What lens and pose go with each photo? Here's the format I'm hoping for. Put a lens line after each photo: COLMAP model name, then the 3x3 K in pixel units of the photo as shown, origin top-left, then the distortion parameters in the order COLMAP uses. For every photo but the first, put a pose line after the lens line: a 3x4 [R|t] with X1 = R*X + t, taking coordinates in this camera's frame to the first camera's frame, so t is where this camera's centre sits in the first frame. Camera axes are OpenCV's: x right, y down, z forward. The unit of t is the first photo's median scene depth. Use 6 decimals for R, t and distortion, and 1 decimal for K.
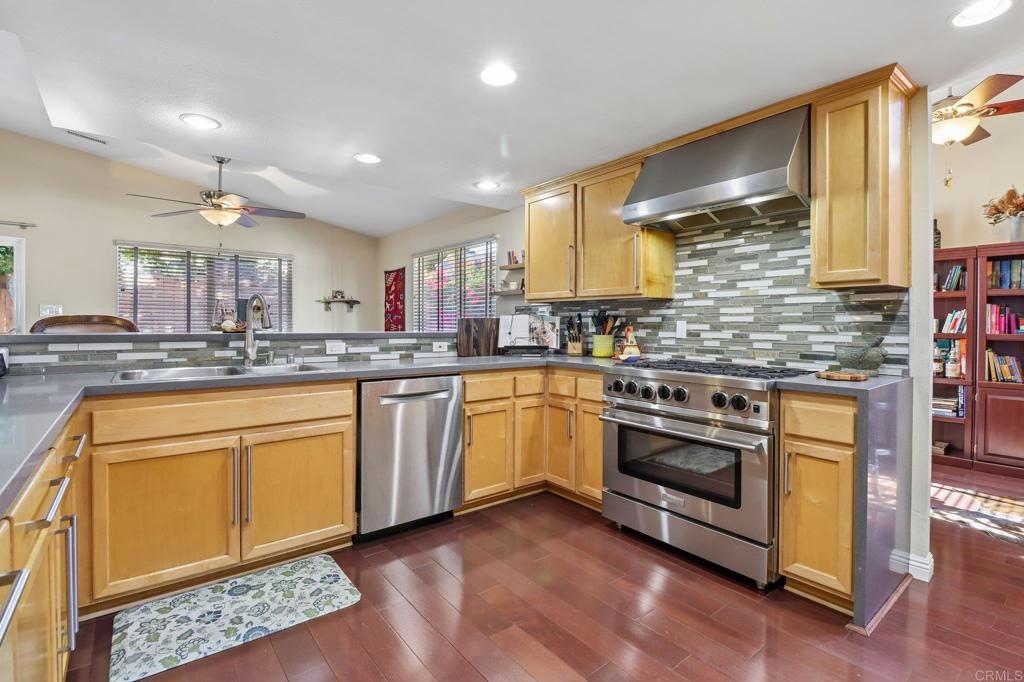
lens RADIAL K [[476.4, 0, 521.4], [0, 476.4, 327.7], [0, 0, 1]] dist [-0.002401, -0.005504]
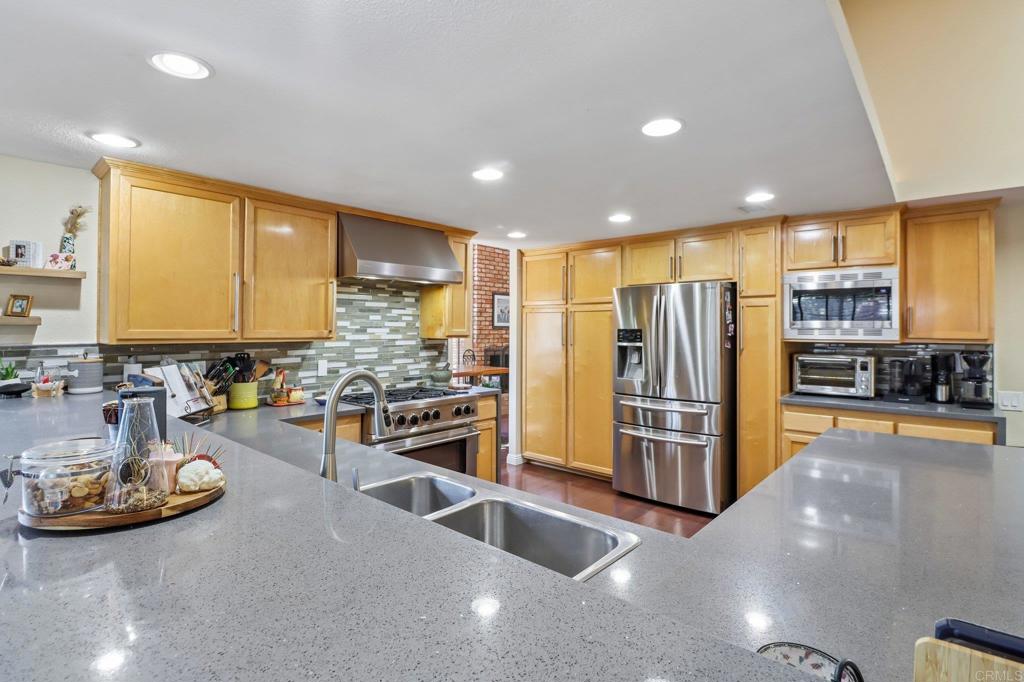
lens RADIAL K [[496.4, 0, 514.8], [0, 496.4, 324.7], [0, 0, 1]] dist [-0.009727, -0.003560]
pose [[-0.165028, 0.003030, 0.986284, -0.971894], [0.004652, 0.999987, -0.002294, -0.102738], [-0.986278, 0.004209, -0.165040, 0.840406]]
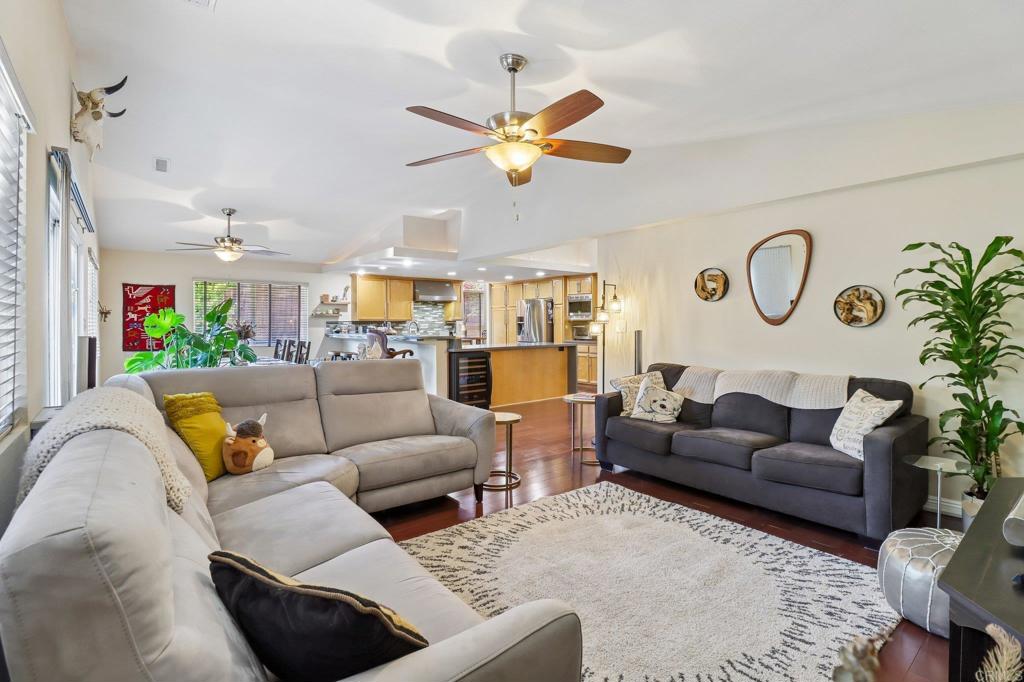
lens RADIAL K [[476.4, 0, 515.9], [0, 476.4, 325.5], [0, 0, 1]] dist [-0.002401, -0.005504]
pose [[-0.006376, -0.008364, 0.999945, -3.321688], [0.012726, 0.999883, 0.008444, -0.054543], [-0.999899, 0.012779, -0.006269, 0.317789]]
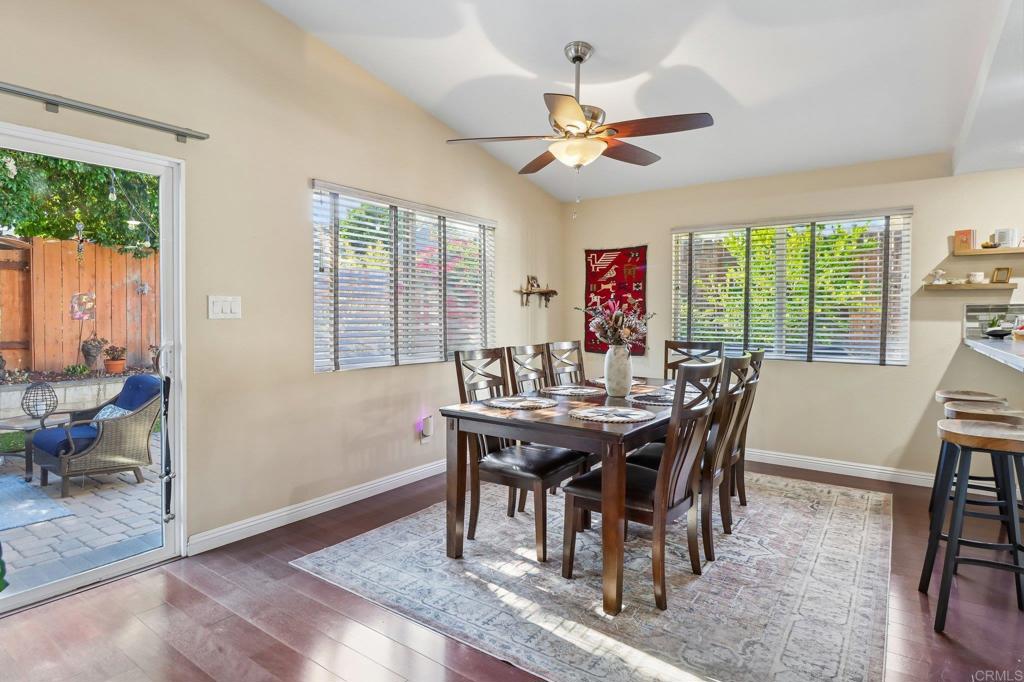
lens RADIAL K [[550.2, 0, 523.4], [0, 550.2, 328.6], [0, 0, 1]] dist [-0.001698, -0.000559]
pose [[0.960531, -0.007842, 0.278061, -1.481714], [0.003151, 0.999845, 0.017315, -0.039433], [-0.278154, -0.015755, 0.960407, 0.586234]]
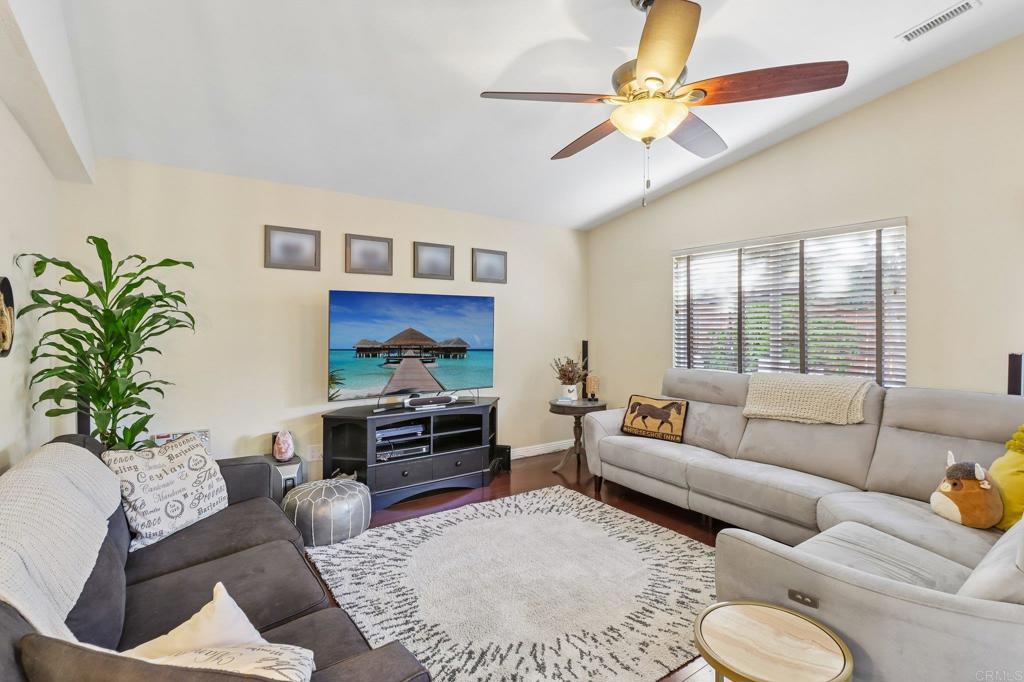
lens RADIAL K [[496.4, 0, 515.4], [0, 496.4, 322.4], [0, 0, 1]] dist [-0.009727, -0.003560]
pose [[-0.058310, -0.014319, -0.998196, -1.469588], [-0.010237, 0.999853, -0.013745, -0.074107], [0.998246, 0.009417, -0.058448, 0.146877]]
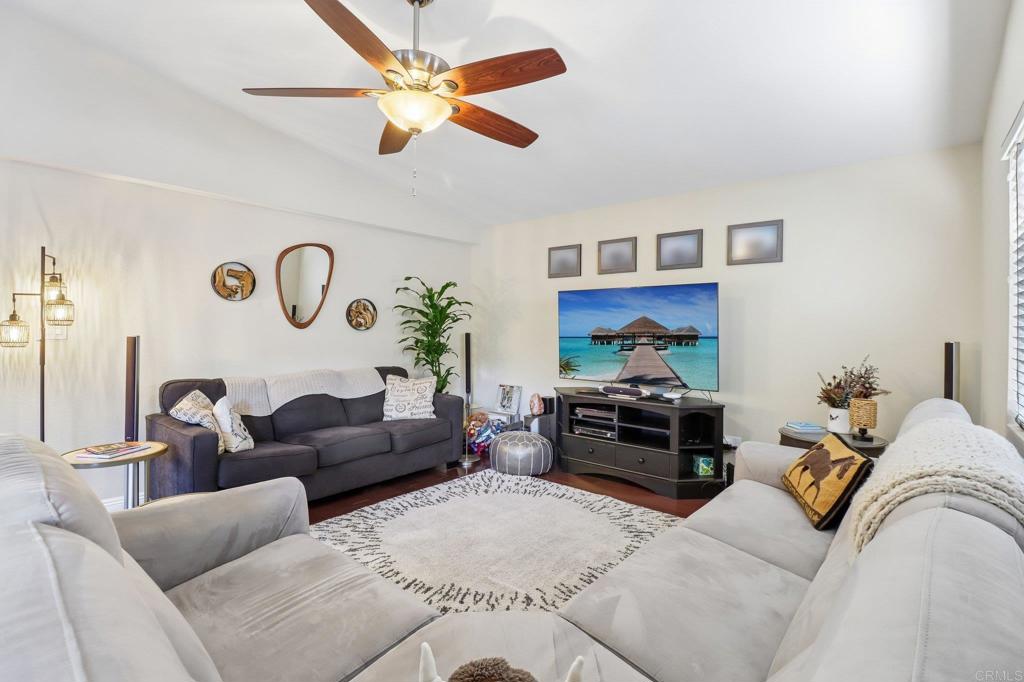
lens RADIAL K [[476.4, 0, 516.9], [0, 476.4, 328.2], [0, 0, 1]] dist [-0.002401, -0.005504]
pose [[-0.982356, -0.013645, -0.186525, -2.305522], [-0.015625, 0.999836, 0.009148, -0.058891], [0.186369, 0.011901, -0.982408, 1.136650]]
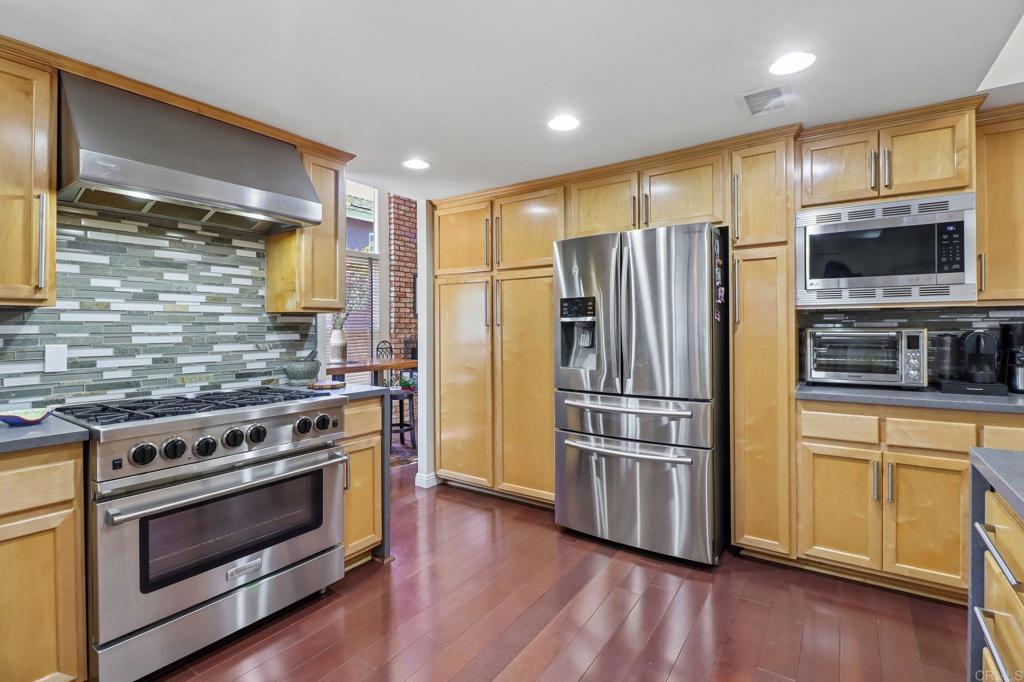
lens RADIAL K [[476.4, 0, 515.7], [0, 476.4, 326.2], [0, 0, 1]] dist [-0.002401, -0.005504]
pose [[-0.283791, -0.000333, 0.958886, -0.487748], [0.012276, 0.999917, 0.003981, -0.037401], [-0.958807, 0.012901, -0.283764, 0.665536]]
